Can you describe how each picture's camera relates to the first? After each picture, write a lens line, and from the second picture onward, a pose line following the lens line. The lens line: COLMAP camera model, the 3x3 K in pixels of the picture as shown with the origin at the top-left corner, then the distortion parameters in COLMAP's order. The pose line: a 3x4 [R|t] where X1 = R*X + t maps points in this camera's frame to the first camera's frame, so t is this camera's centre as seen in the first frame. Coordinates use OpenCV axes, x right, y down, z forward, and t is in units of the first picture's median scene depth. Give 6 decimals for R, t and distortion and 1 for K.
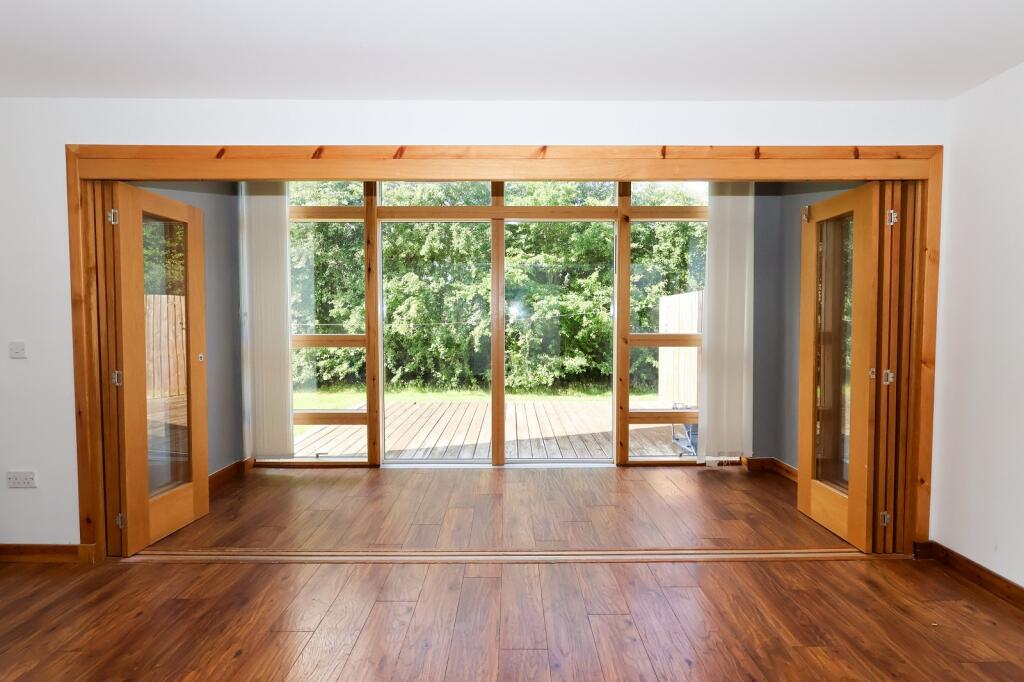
lens RADIAL K [[483.2, 0, 511.8], [0, 483.2, 343.9], [0, 0, 1]] dist [-0.000861, 0.000197]
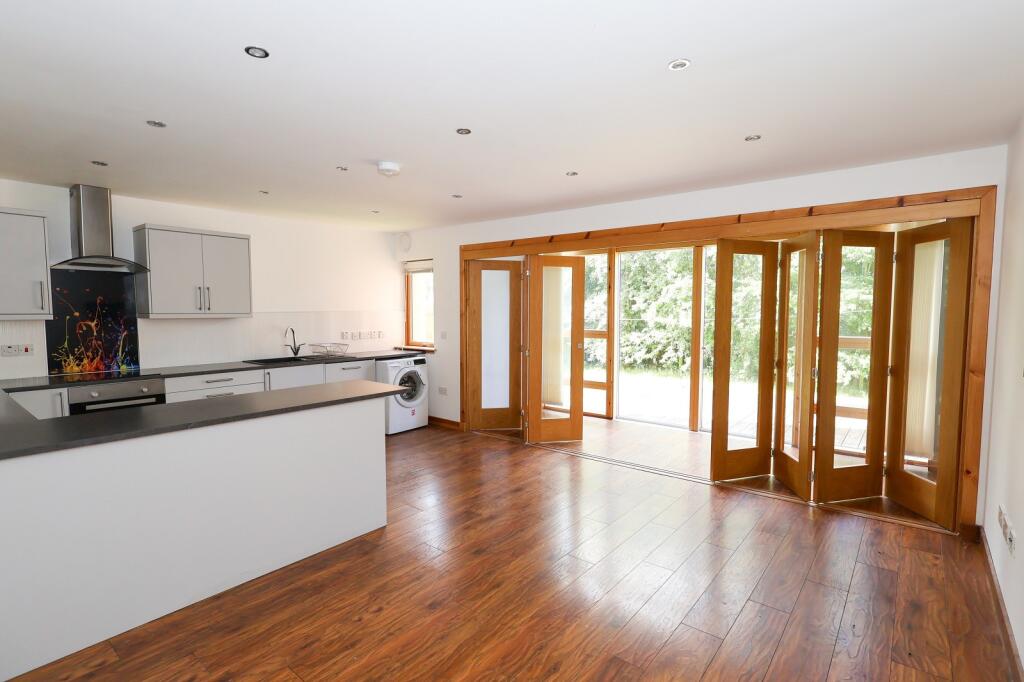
lens RADIAL K [[499.7, 0, 505.5], [0, 499.7, 345.2], [0, 0, 1]] dist [0.011947, 0.000285]
pose [[0.766524, 0.045997, -0.640566, 0.452288], [-0.028159, 0.998880, 0.038031, -0.023683], [0.641598, -0.011114, 0.766961, -0.394476]]
